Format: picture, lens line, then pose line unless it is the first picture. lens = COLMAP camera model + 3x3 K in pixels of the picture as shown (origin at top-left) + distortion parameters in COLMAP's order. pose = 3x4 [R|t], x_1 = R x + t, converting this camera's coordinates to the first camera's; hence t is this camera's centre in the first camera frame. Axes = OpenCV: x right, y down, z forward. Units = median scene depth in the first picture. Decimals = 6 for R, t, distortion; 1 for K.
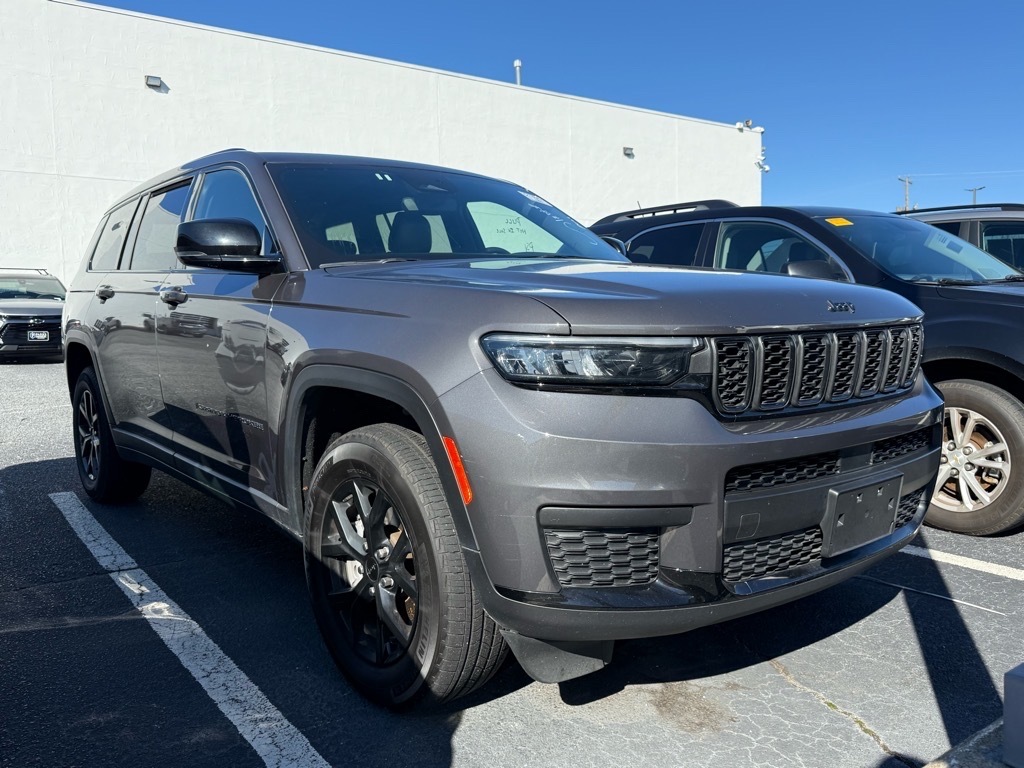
lens RADIAL K [[860.9, 0, 508.3], [0, 860.9, 387.4], [0, 0, 1]] dist [0.033311, -0.029821]
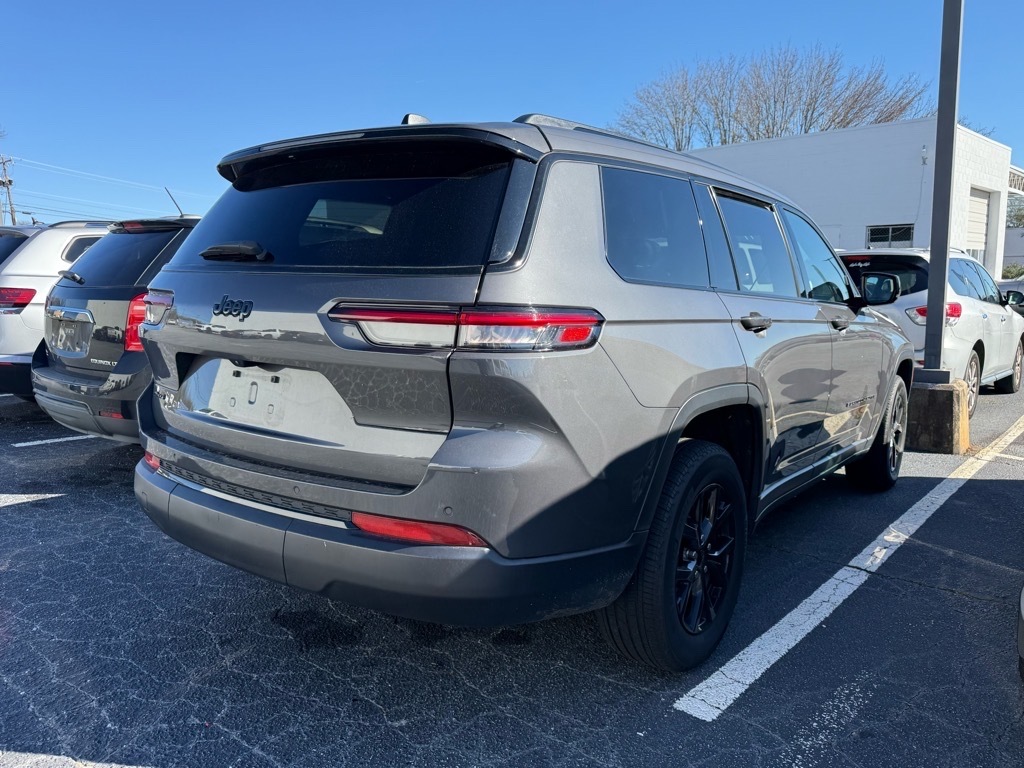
lens RADIAL K [[758.7, 0, 510.1], [0, 758.7, 385.3], [0, 0, 1]] dist [0.017500, -0.009633]
pose [[-0.258249, -0.109211, 0.959886, -1.537432], [0.084250, 0.987258, 0.134992, -0.239748], [-0.962398, 0.115732, -0.245757, 2.034966]]
